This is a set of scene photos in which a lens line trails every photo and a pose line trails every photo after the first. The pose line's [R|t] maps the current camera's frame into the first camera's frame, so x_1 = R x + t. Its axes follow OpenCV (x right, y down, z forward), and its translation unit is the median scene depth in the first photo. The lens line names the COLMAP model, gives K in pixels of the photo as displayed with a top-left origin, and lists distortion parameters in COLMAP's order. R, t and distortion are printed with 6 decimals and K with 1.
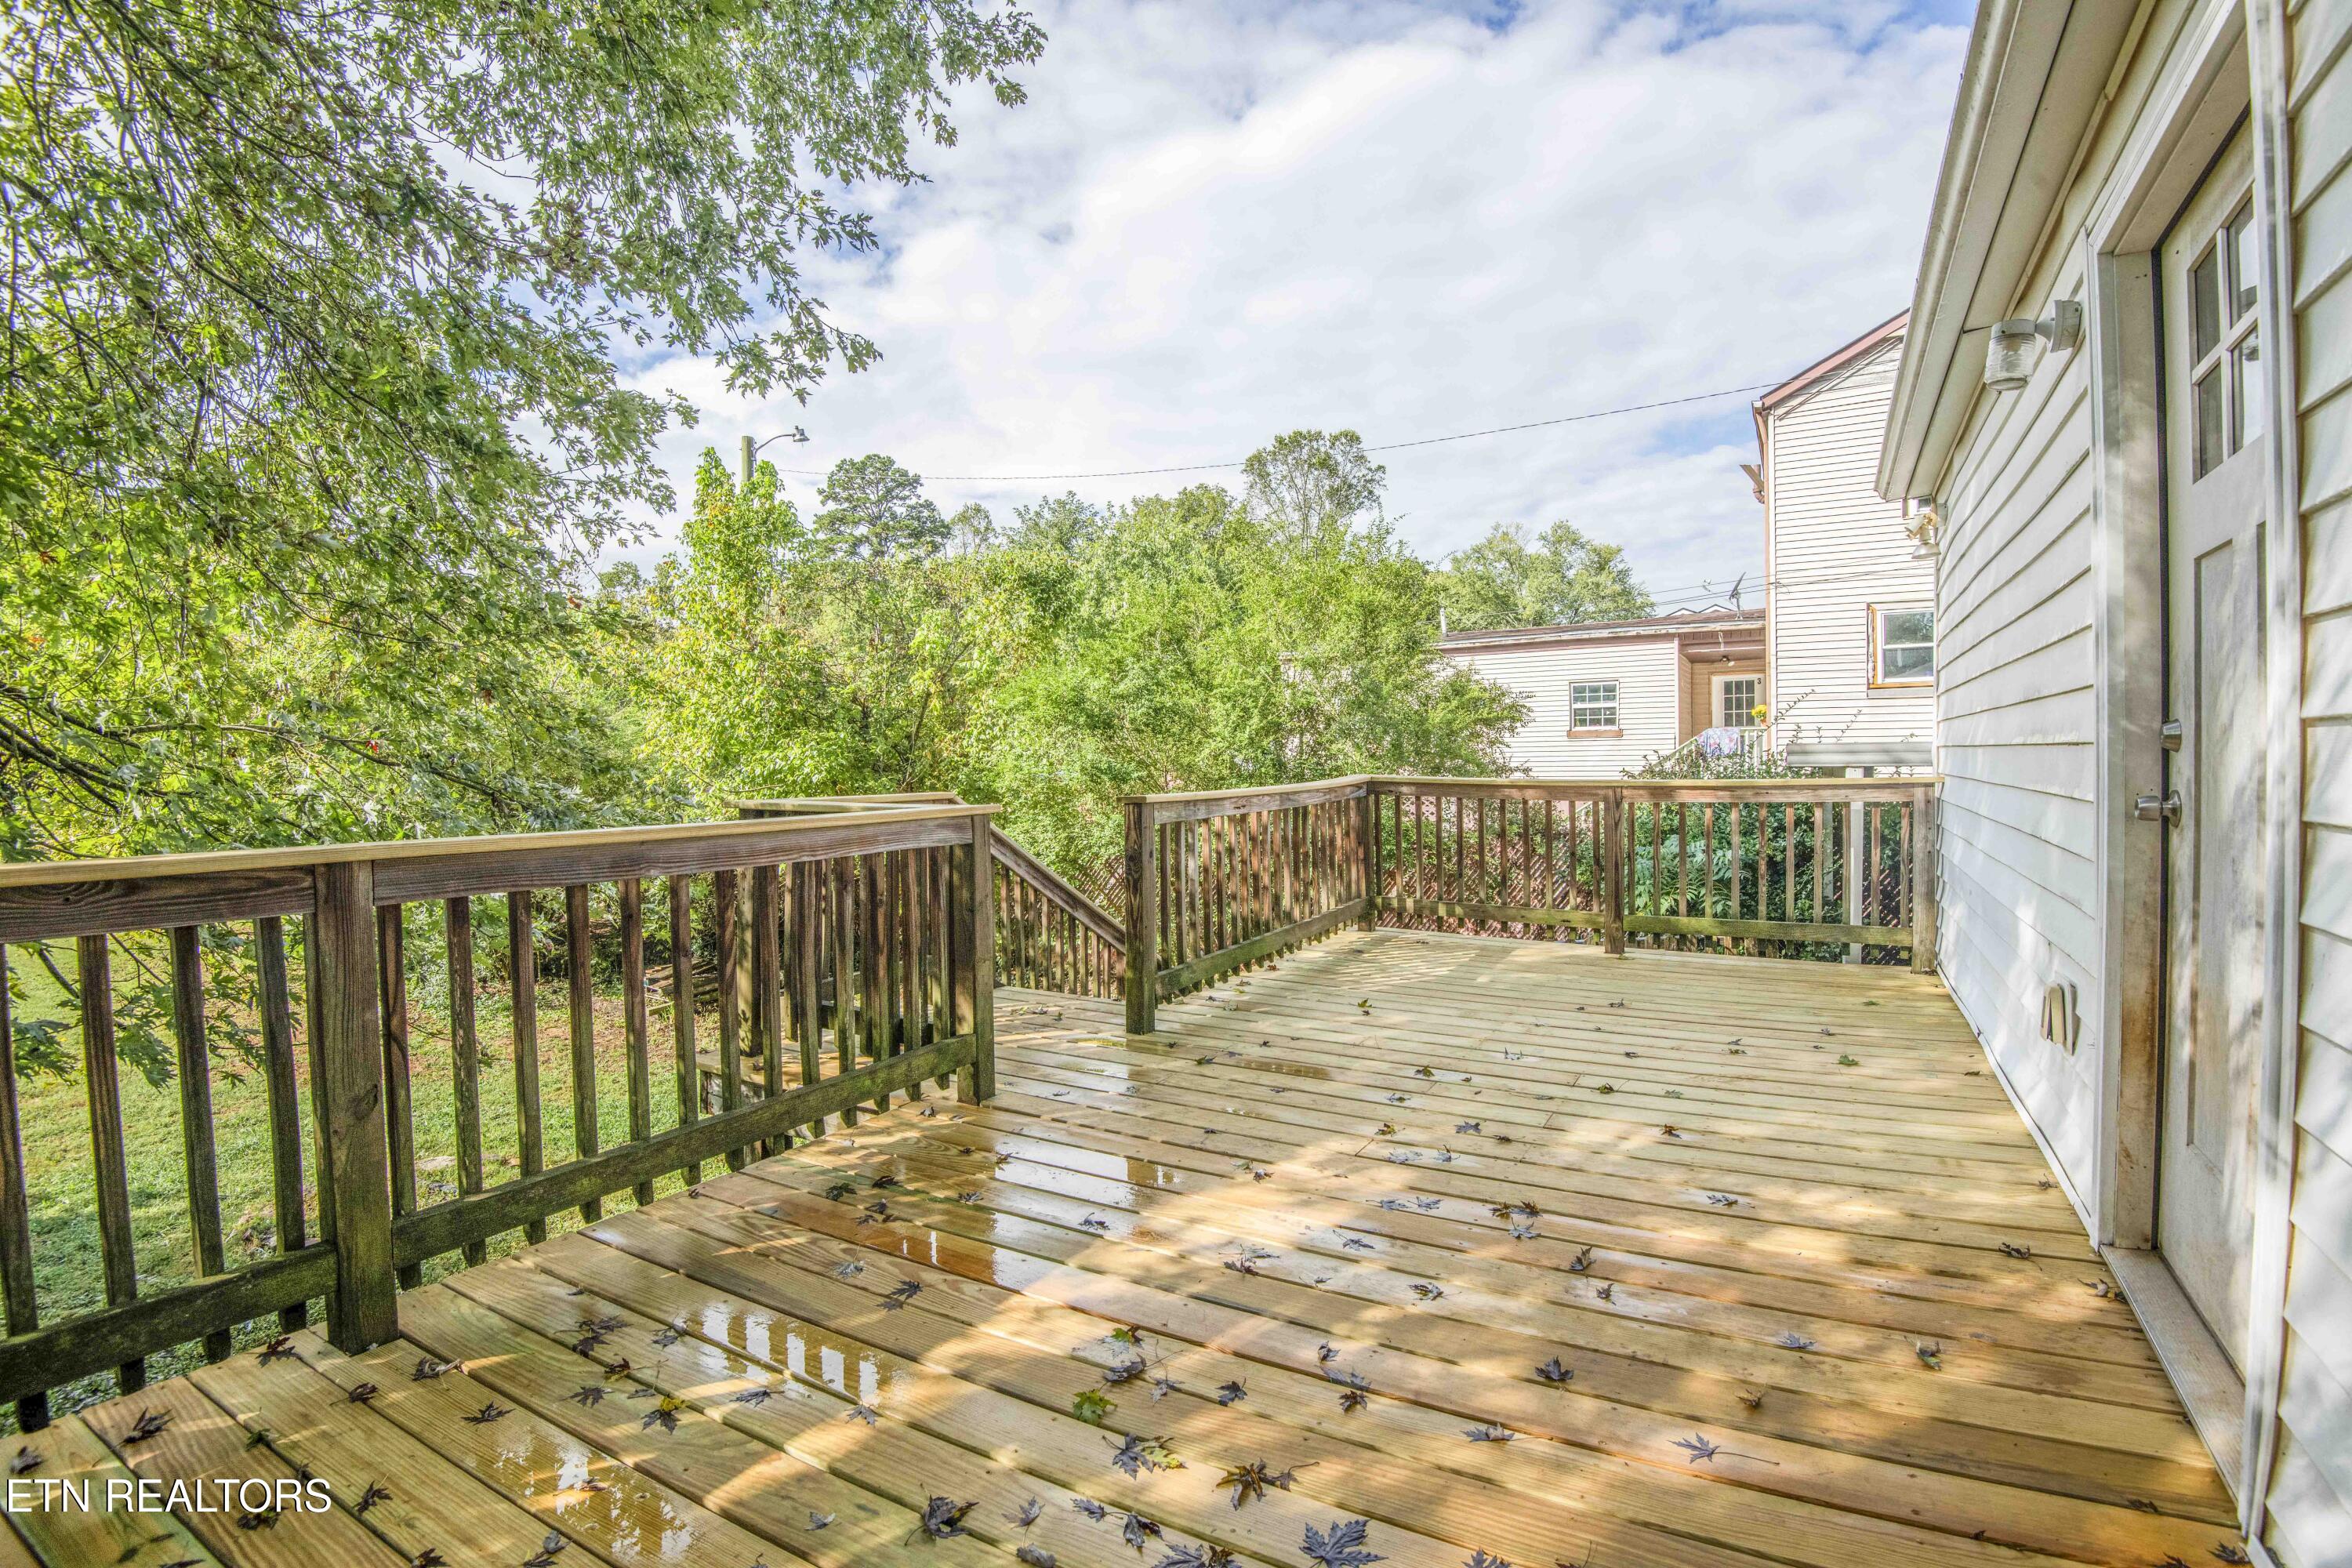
lens RADIAL K [[1091.1, 0, 1176.0], [0, 1091.1, 784.0], [0, 0, 1]] dist [-0.016073, -0.017386]
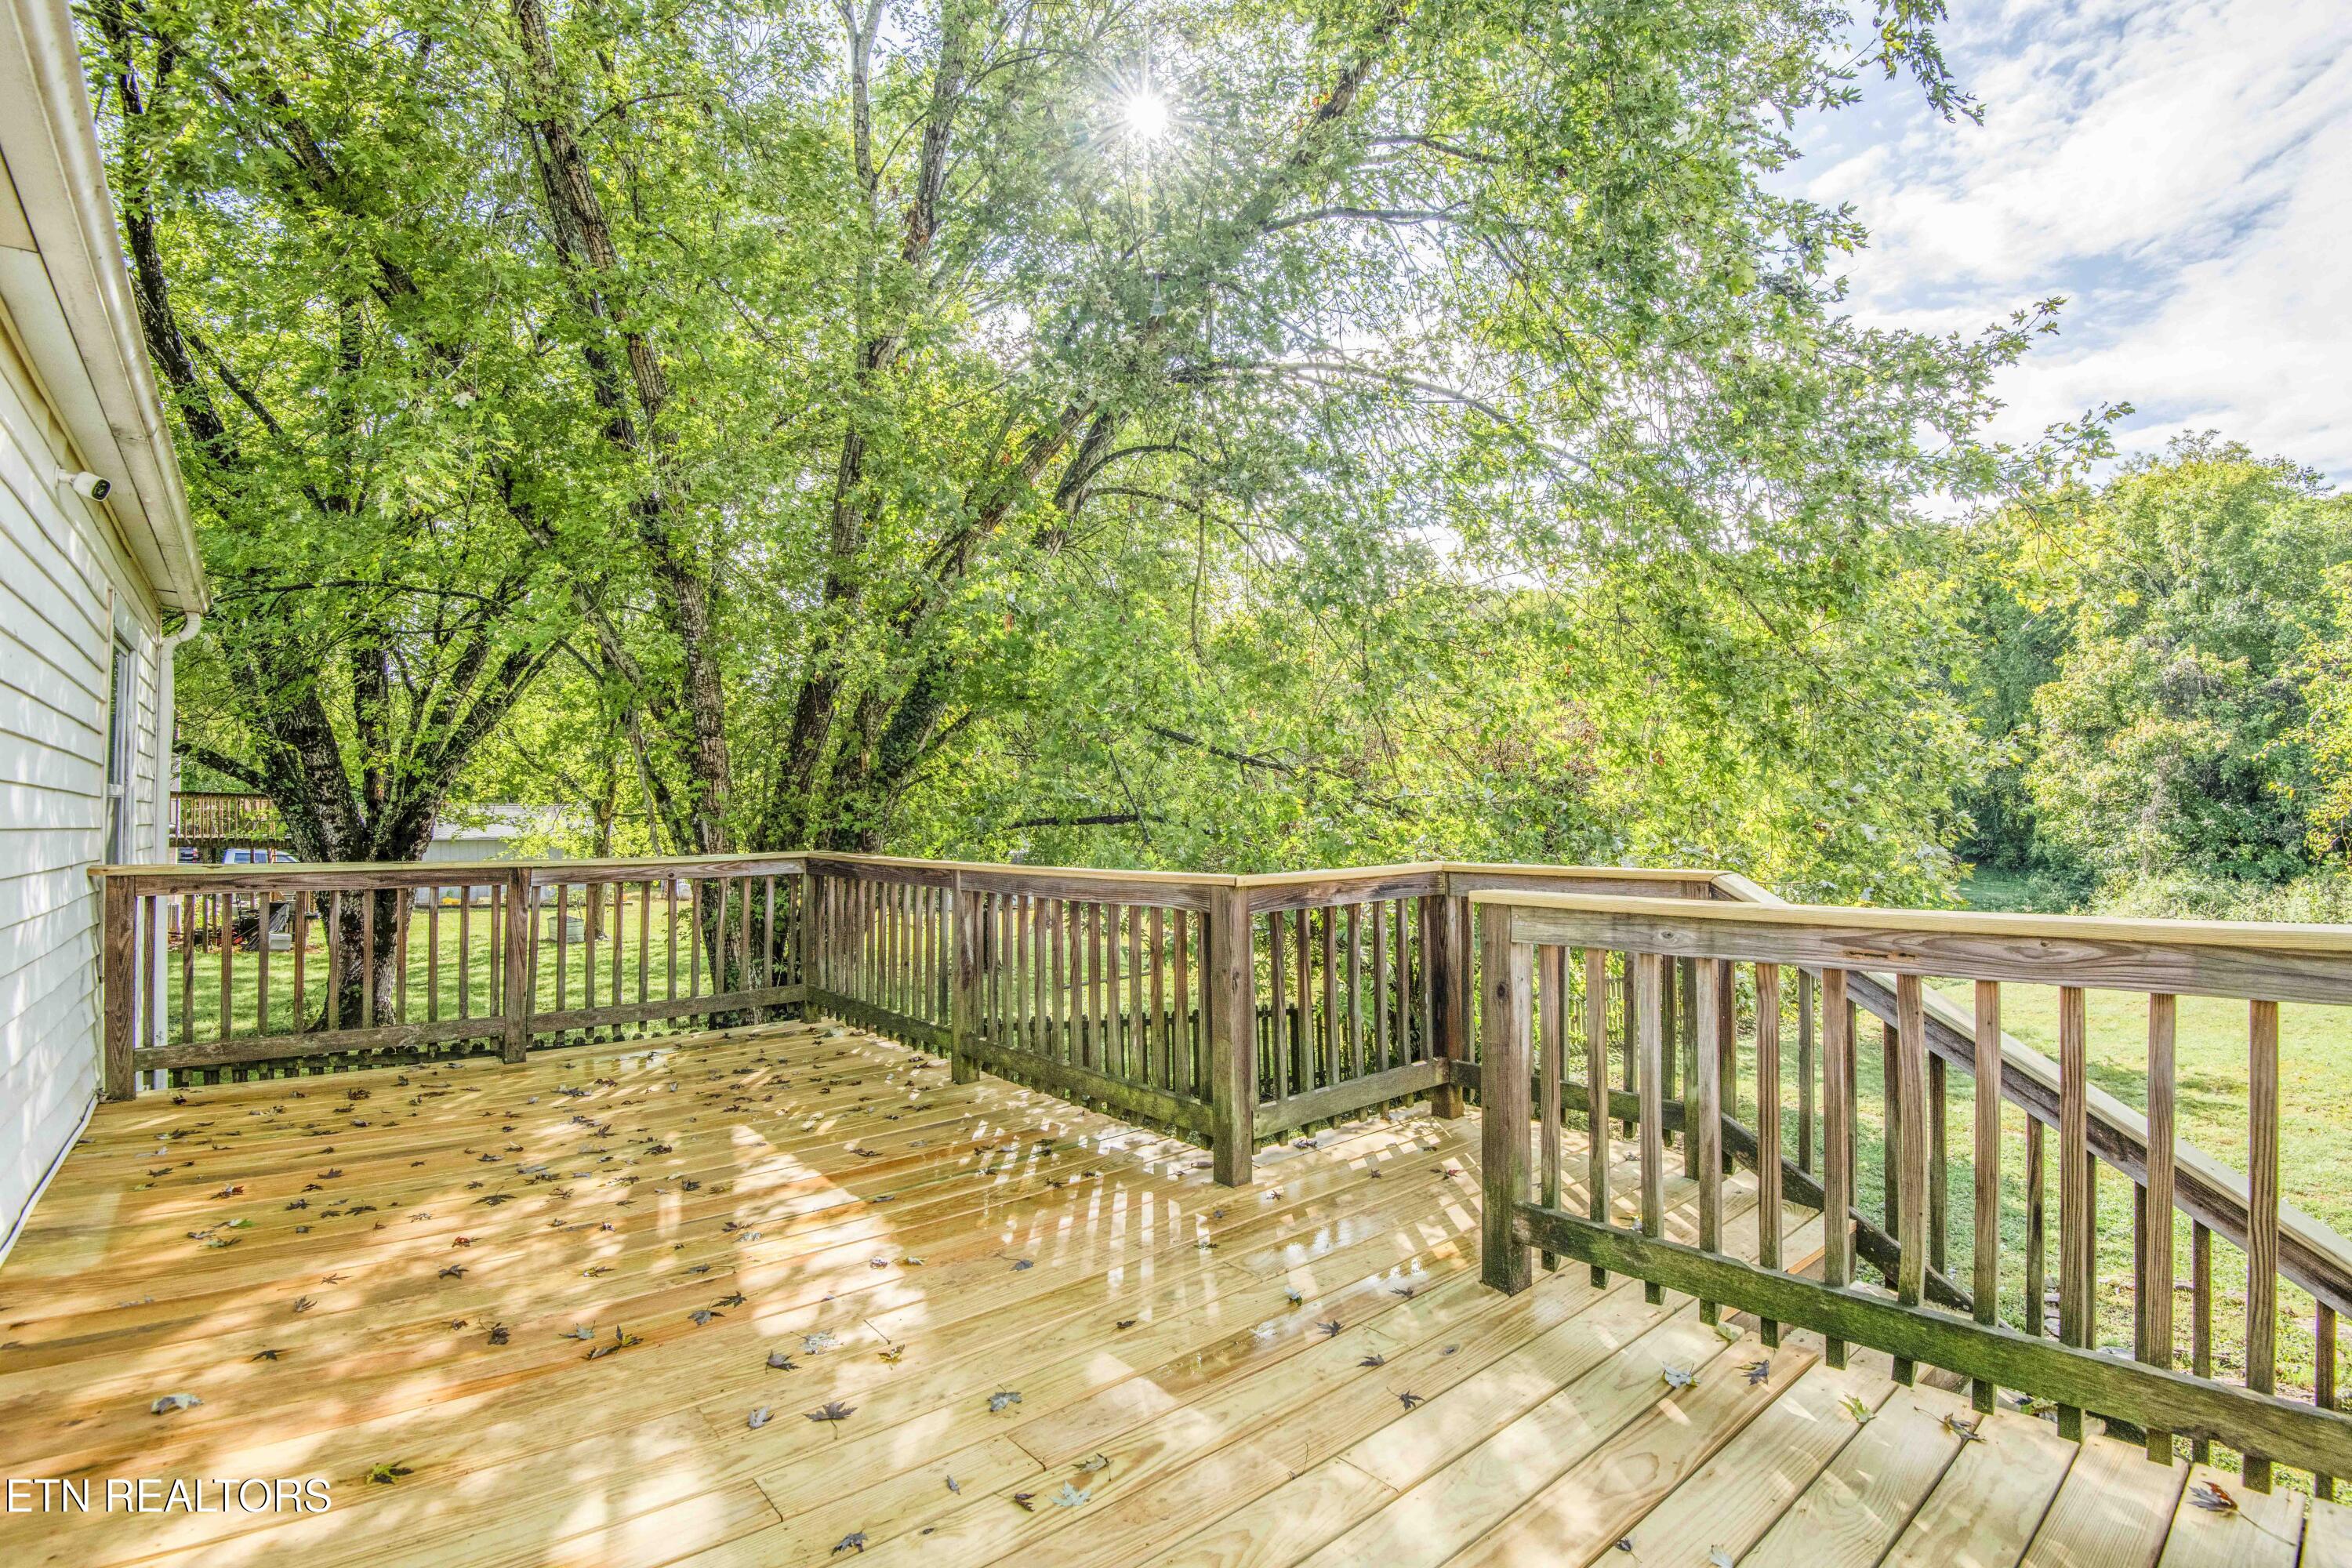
lens RADIAL K [[1094.3, 0, 1188.4], [0, 1094.3, 784.6], [0, 0, 1]] dist [-0.002774, -0.023315]
pose [[-0.334914, -0.016071, -0.942112, 1.051801], [-0.010699, 0.999855, -0.013252, -0.069938], [0.942188, 0.005642, -0.335037, 1.820927]]
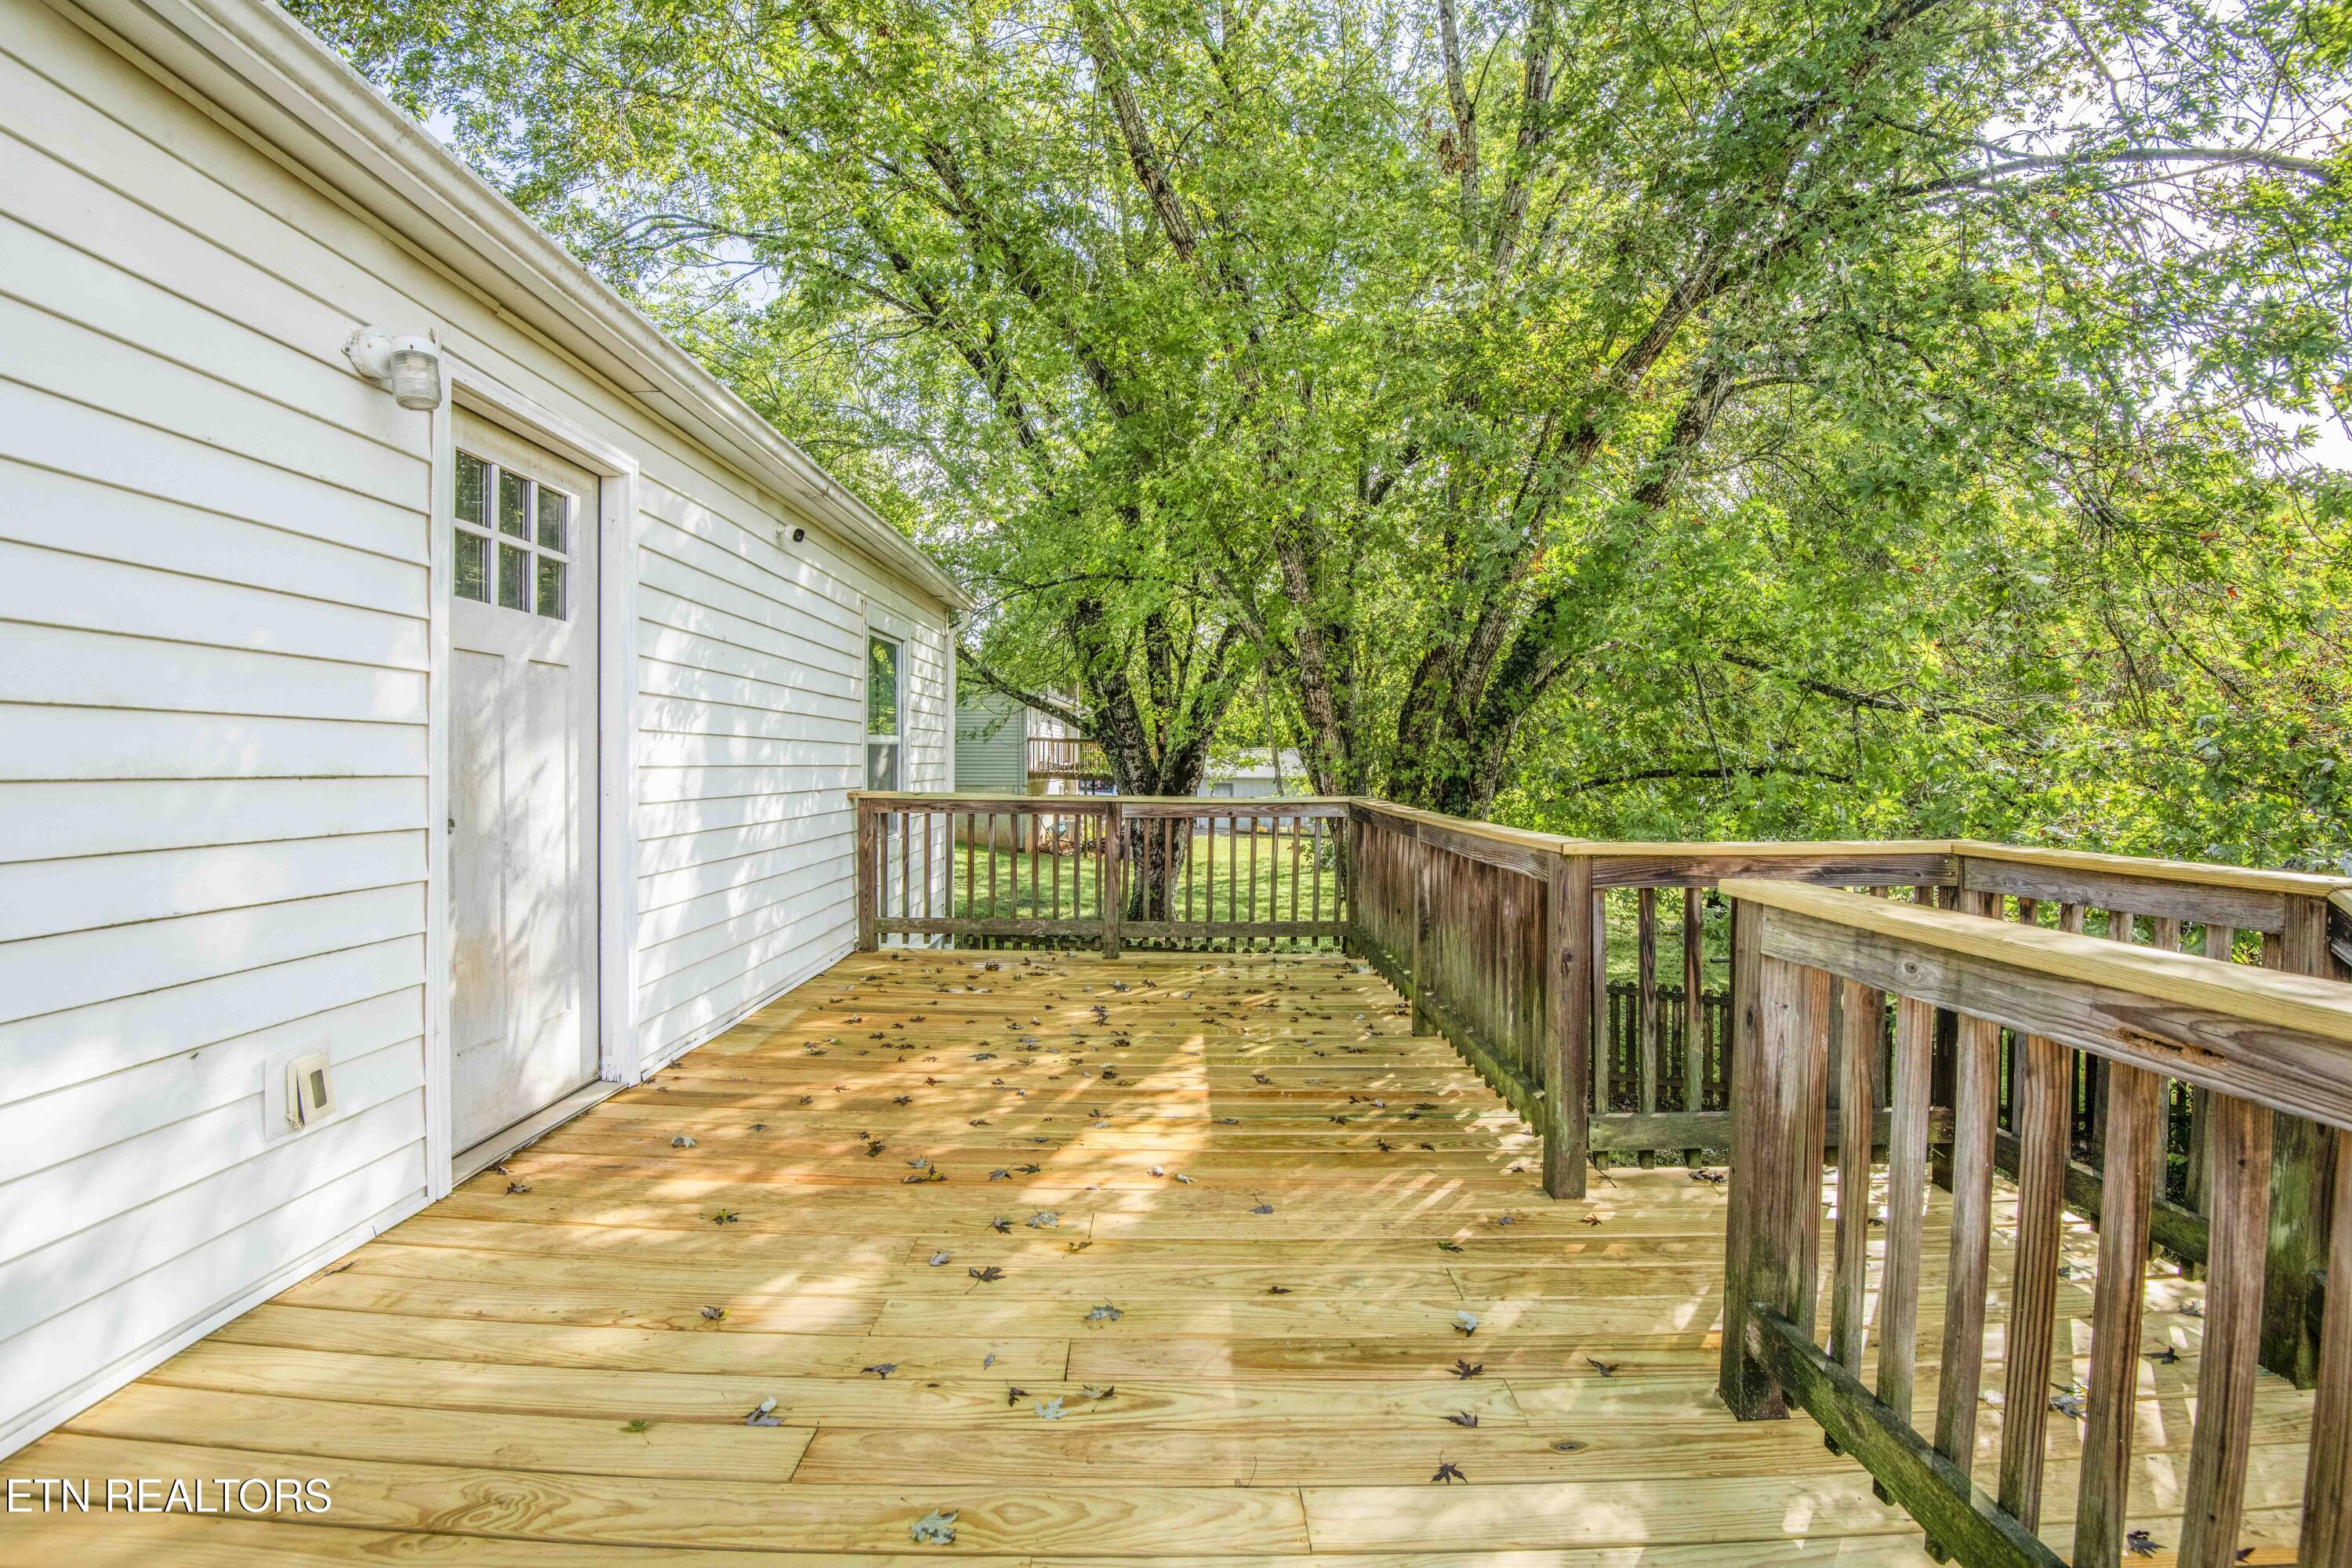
lens RADIAL K [[1094.3, 0, 1188.4], [0, 1094.3, 784.6], [0, 0, 1]] dist [-0.002774, -0.023315]
pose [[-0.858858, 0.011796, -0.512078, 0.688874], [-0.012705, 0.998937, 0.044320, -0.081712], [0.512057, 0.044570, -0.857795, 2.204431]]
